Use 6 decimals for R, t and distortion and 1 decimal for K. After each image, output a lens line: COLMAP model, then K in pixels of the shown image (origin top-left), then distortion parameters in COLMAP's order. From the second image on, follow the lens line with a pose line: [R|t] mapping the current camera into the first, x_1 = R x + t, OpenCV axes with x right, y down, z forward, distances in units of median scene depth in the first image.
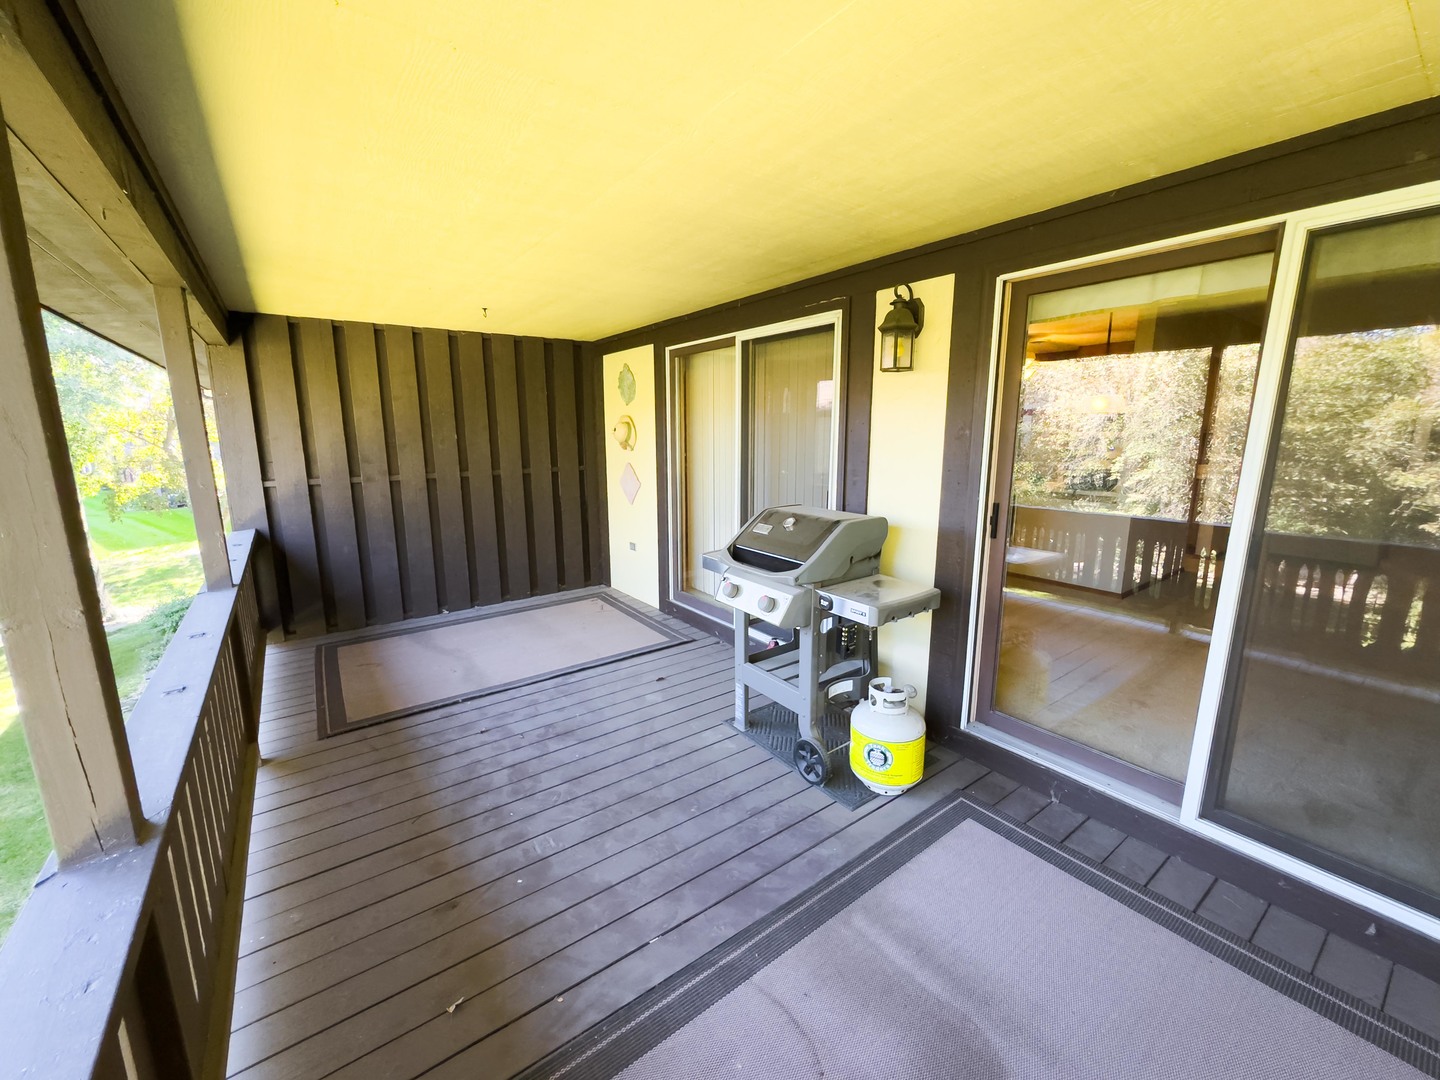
lens RADIAL K [[575.9, 0, 721.8], [0, 575.9, 535.0], [0, 0, 1]] dist [0.001041, 0.000416]
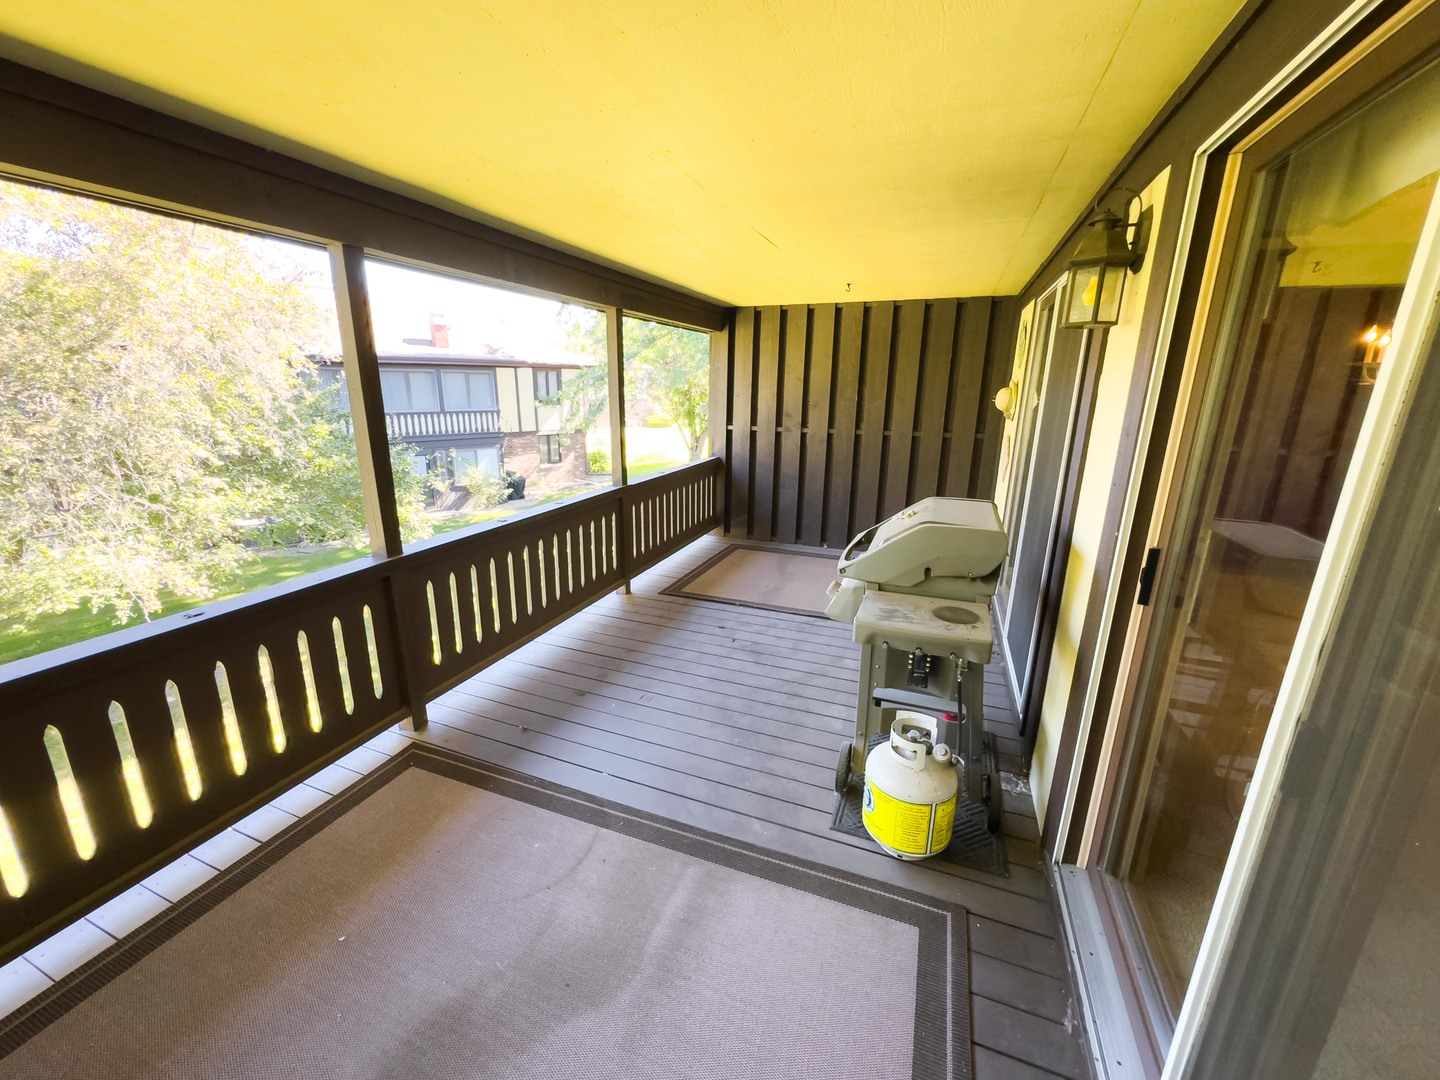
lens RADIAL K [[575.9, 0, 721.1], [0, 575.9, 538.0], [0, 0, 1]] dist [0.001041, 0.000416]
pose [[0.538198, 0.231505, -0.810400, 0.603694], [-0.167923, 0.971712, 0.166066, -0.075352], [0.825920, 0.046709, 0.561848, 0.248471]]
